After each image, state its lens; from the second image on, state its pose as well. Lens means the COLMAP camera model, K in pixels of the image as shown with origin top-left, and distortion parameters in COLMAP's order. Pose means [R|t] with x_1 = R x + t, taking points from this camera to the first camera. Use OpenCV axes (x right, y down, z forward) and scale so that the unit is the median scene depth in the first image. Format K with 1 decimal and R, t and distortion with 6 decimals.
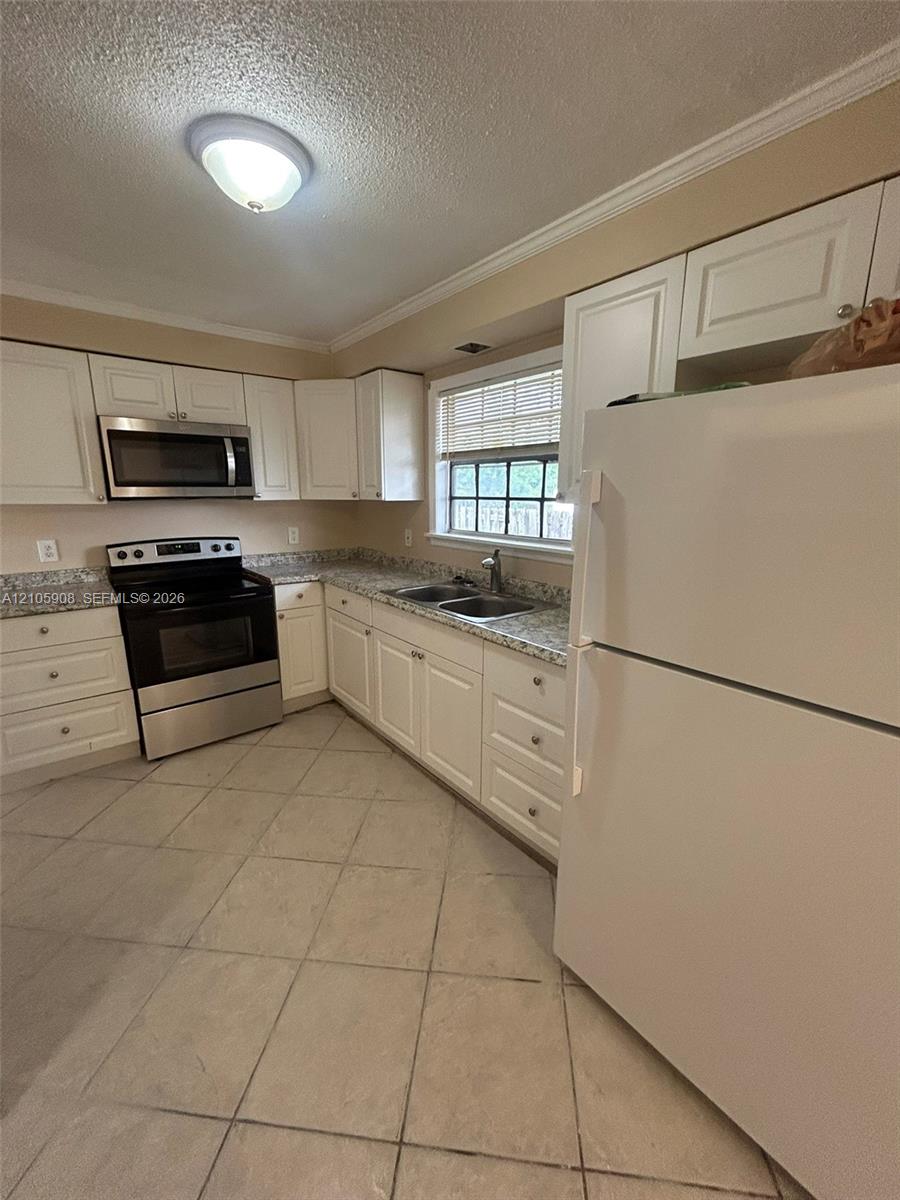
lens RADIAL K [[484.4, 0, 452.3], [0, 484.4, 588.7], [0, 0, 1]] dist [-0.000406, 0.000037]
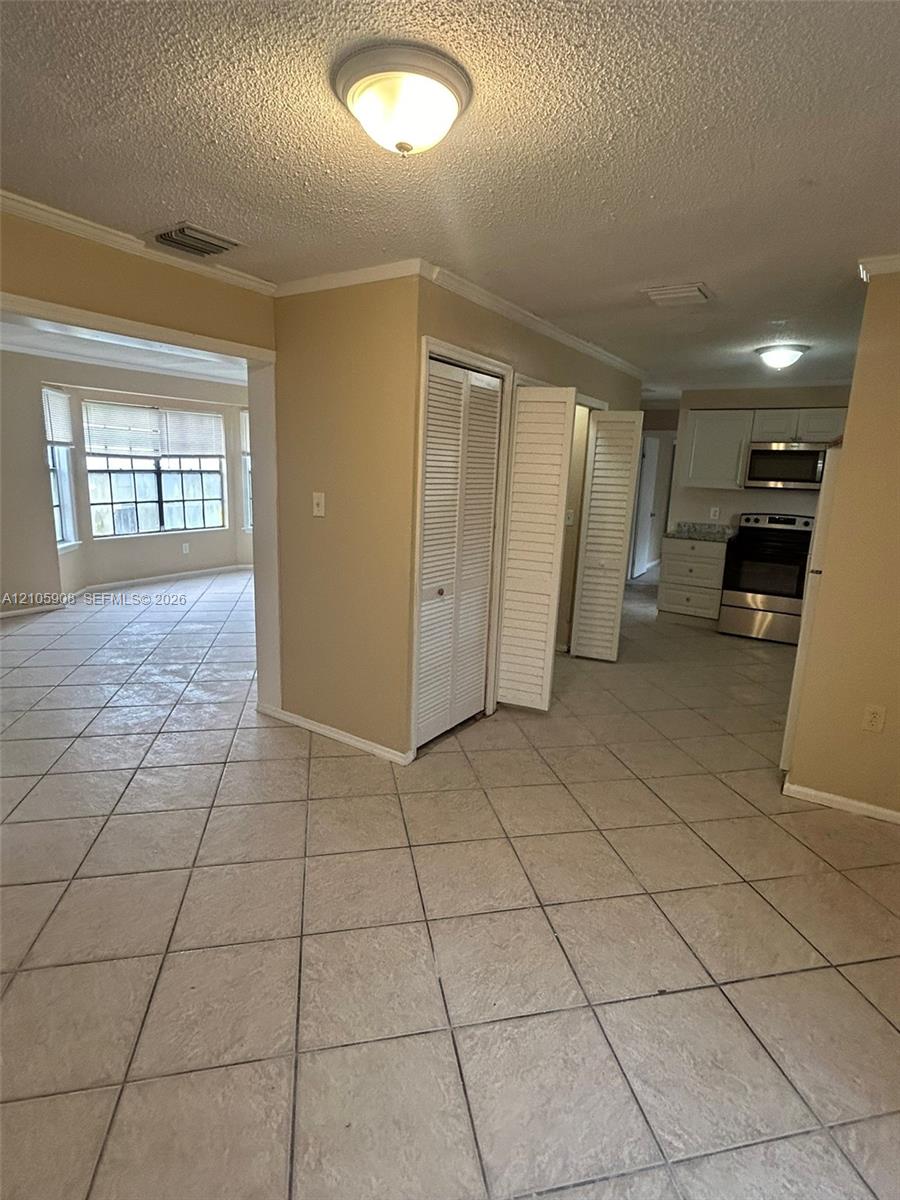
lens RADIAL K [[603.9, 0, 450.0], [0, 603.9, 600.0], [0, 0, 1]] dist [0.048885, 0.000098]
pose [[0.314547, 0.219163, -0.923595, 1.091489], [-0.231410, 0.961331, 0.149306, 0.128957], [0.920603, 0.166765, 0.353100, -0.717450]]
